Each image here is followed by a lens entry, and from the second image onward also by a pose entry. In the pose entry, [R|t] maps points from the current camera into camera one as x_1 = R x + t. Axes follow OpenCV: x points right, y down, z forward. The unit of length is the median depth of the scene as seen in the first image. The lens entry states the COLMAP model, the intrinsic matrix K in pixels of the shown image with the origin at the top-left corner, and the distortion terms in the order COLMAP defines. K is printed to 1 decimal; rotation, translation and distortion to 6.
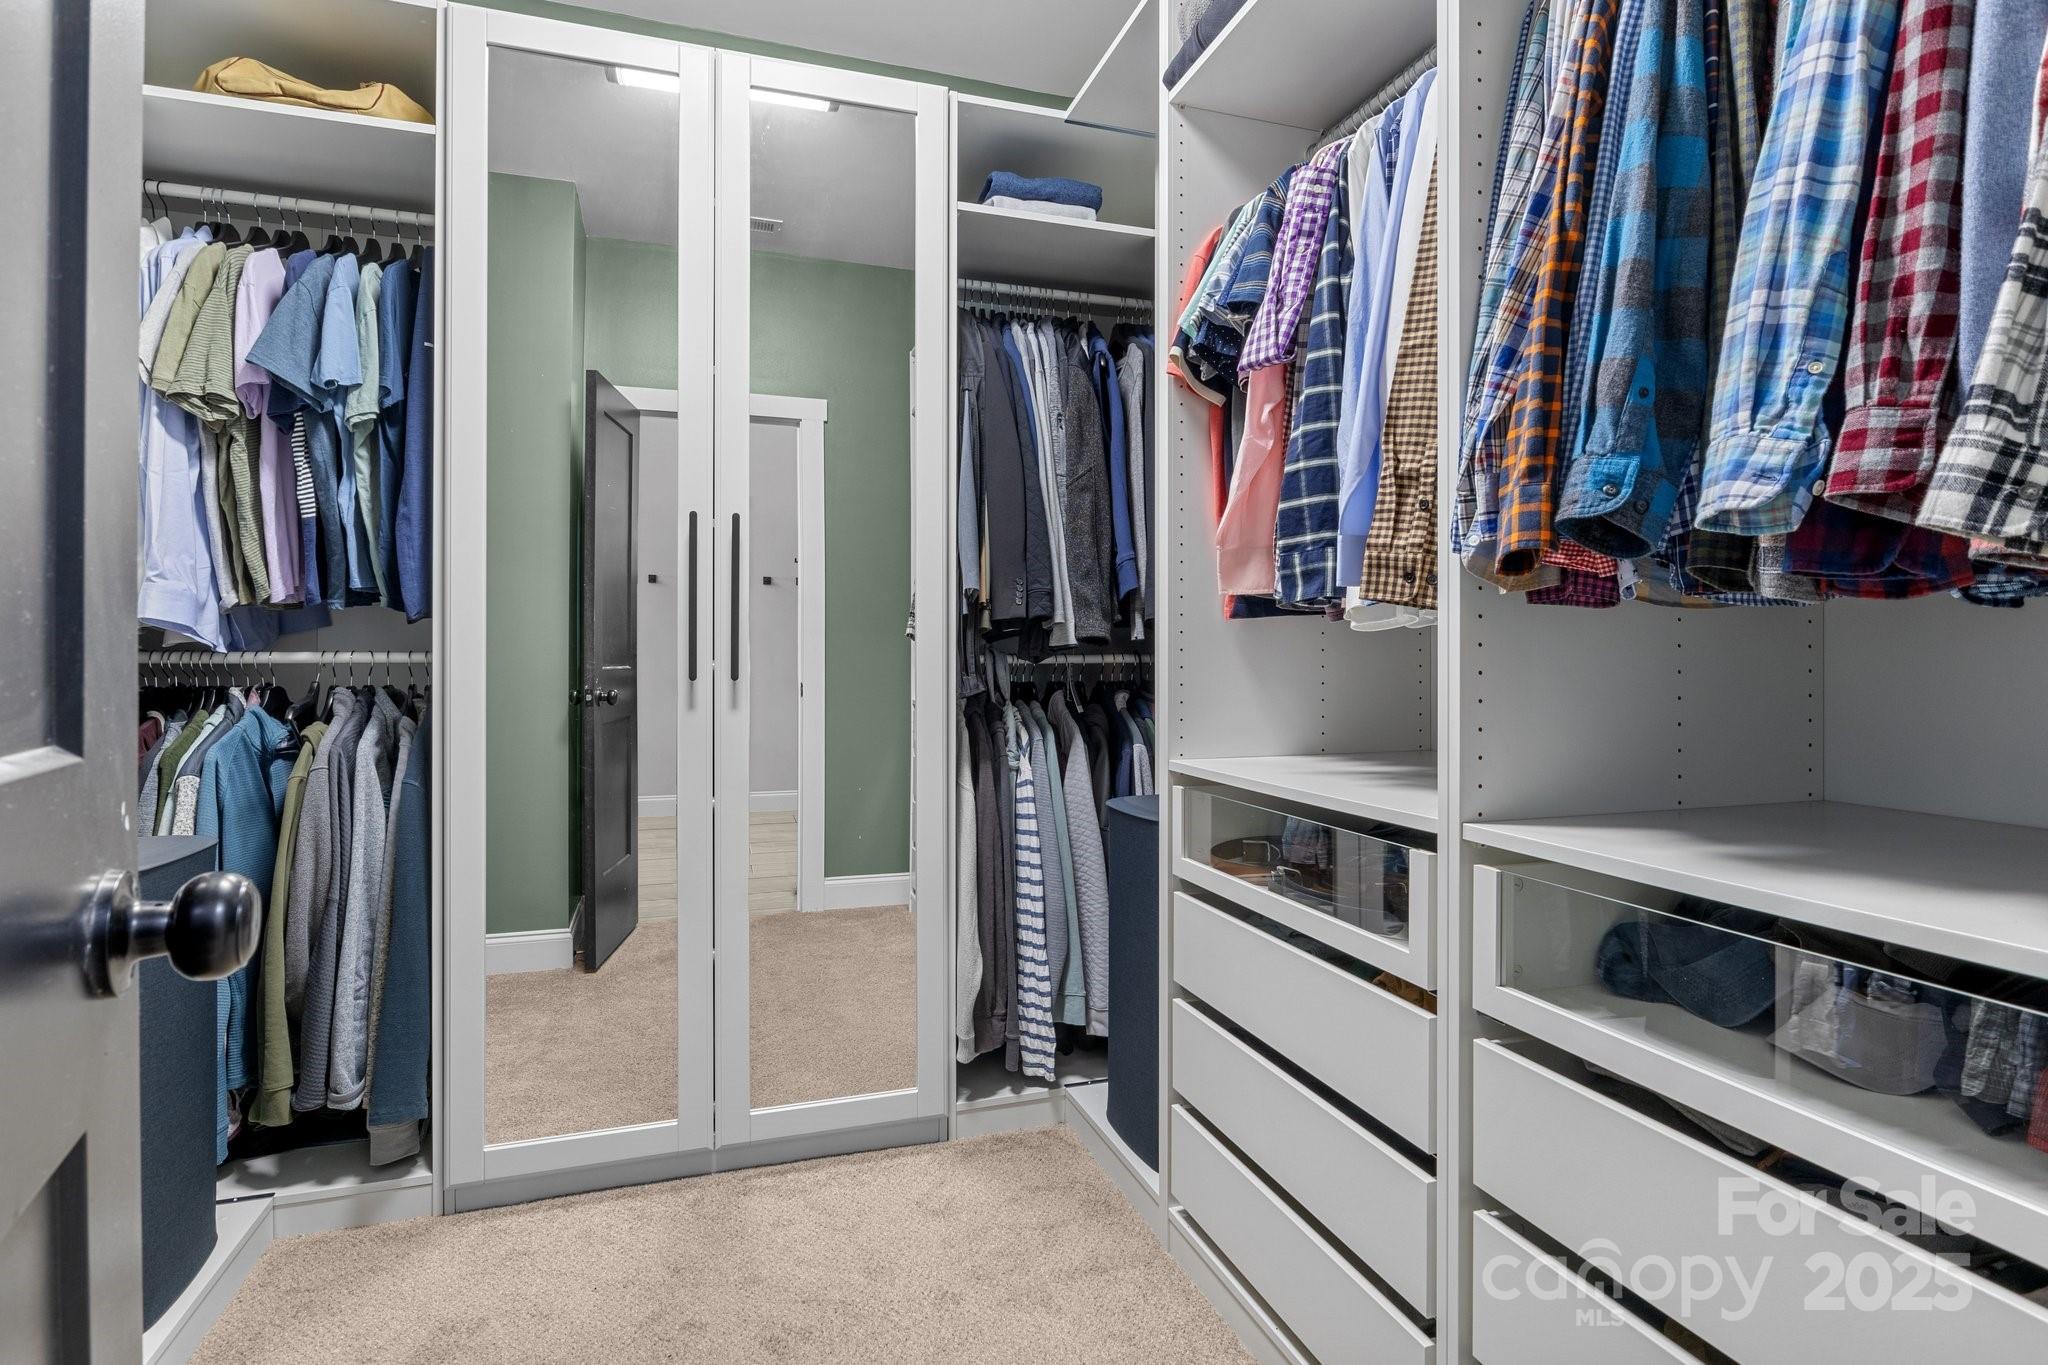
lens RADIAL K [[1022.5, 0, 1024.7], [0, 1022.5, 662.6], [0, 0, 1]] dist [-0.005154, -0.000407]
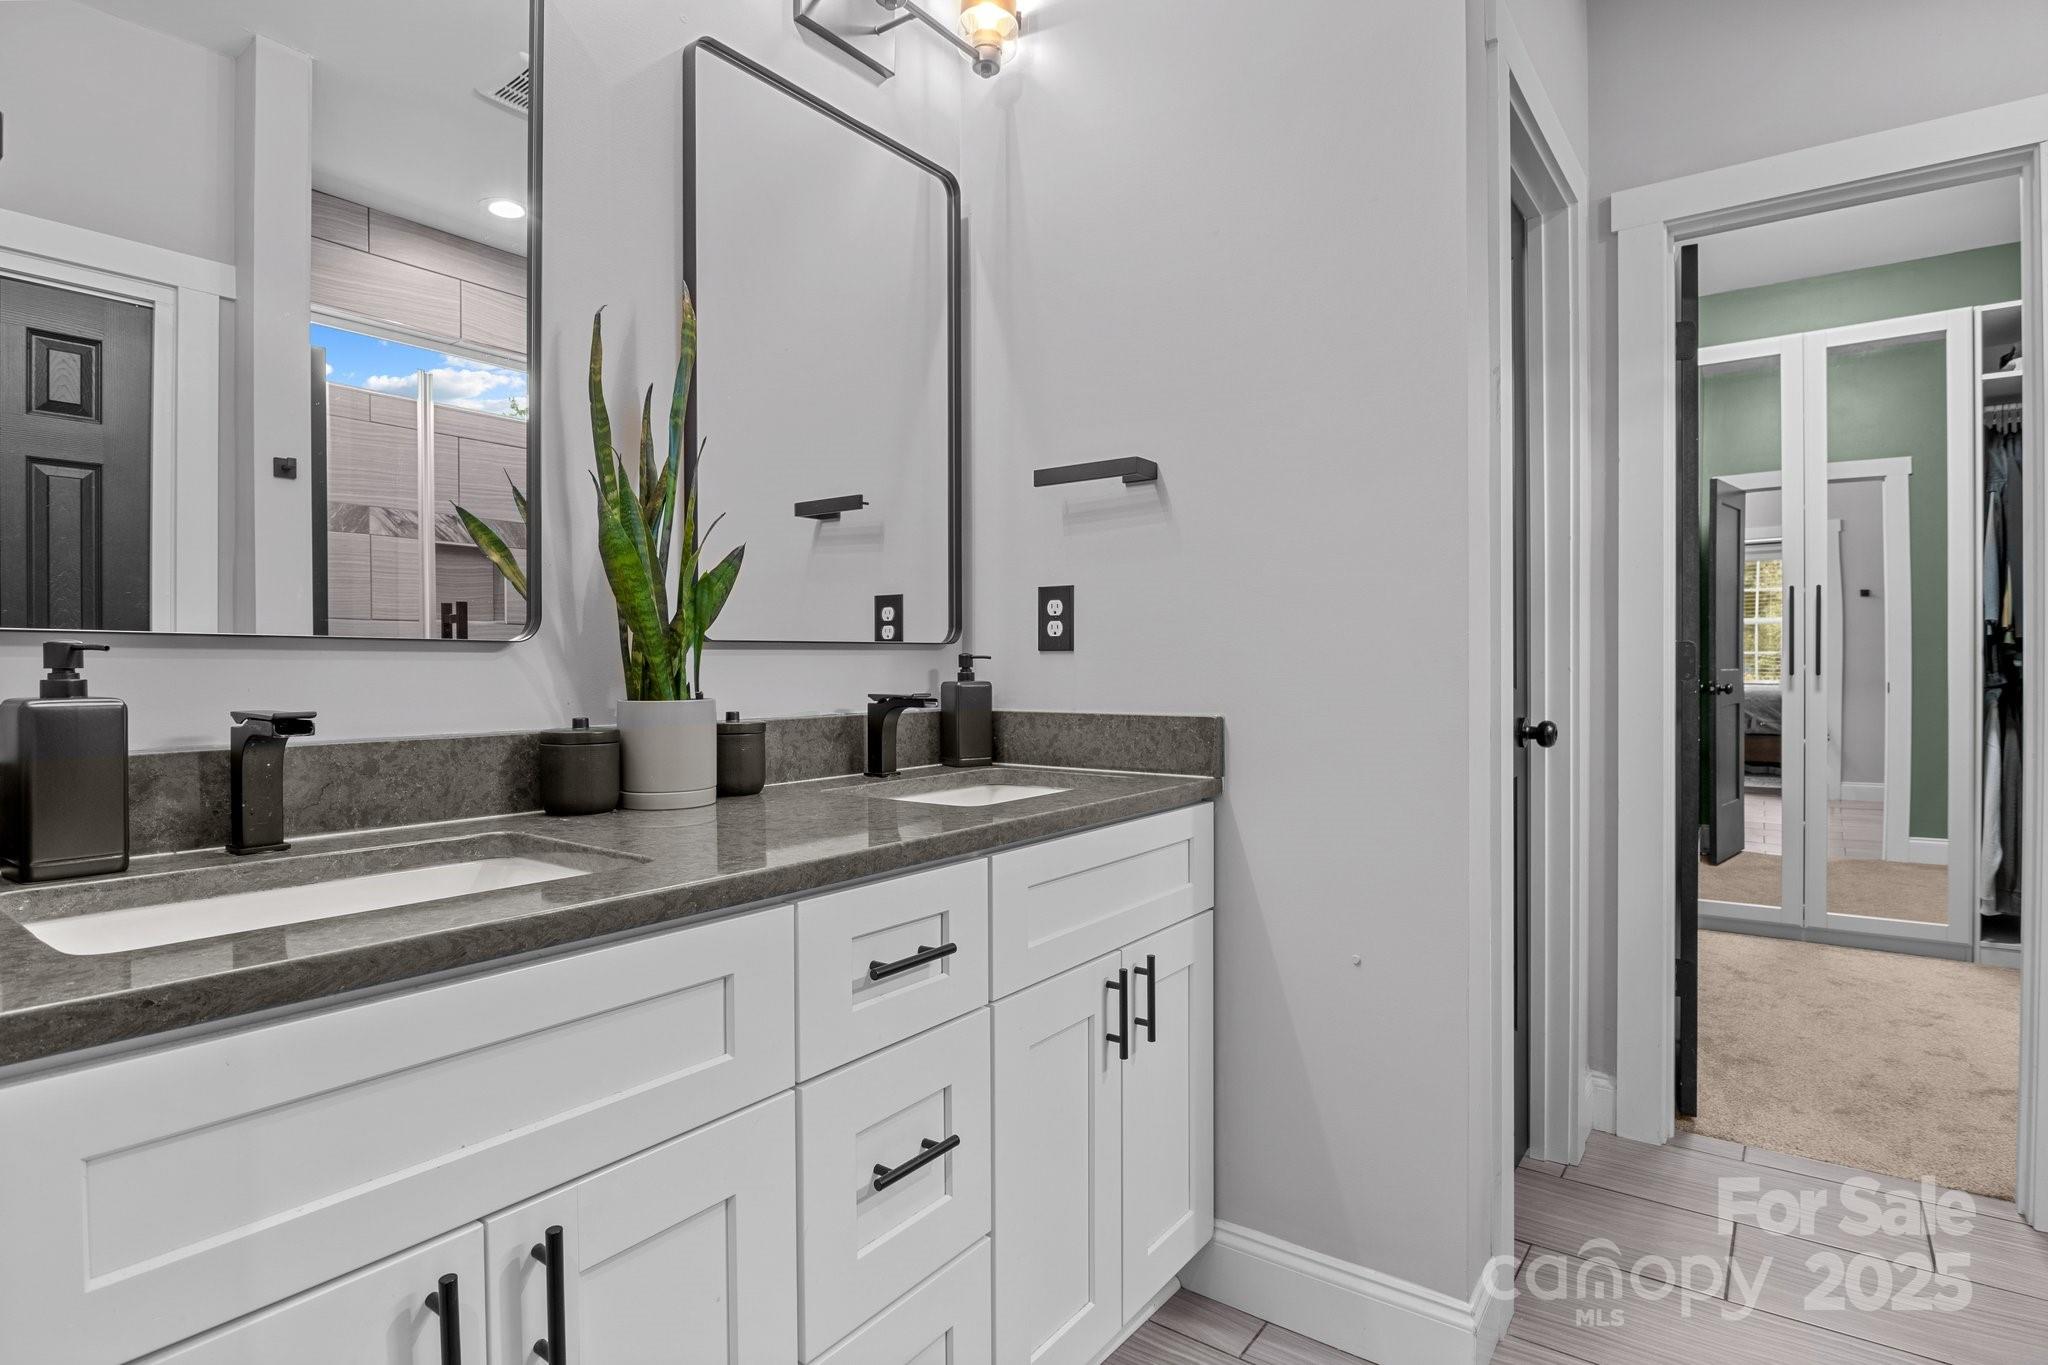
lens RADIAL K [[1022.5, 0, 1024.7], [0, 1022.5, 662.6], [0, 0, 1]] dist [-0.005154, -0.000407]
pose [[0.577619, -0.004035, -0.816297, 0.361154], [-0.001383, 0.999982, -0.005922, 0.006464], [0.816305, 0.004549, 0.577603, -1.115632]]
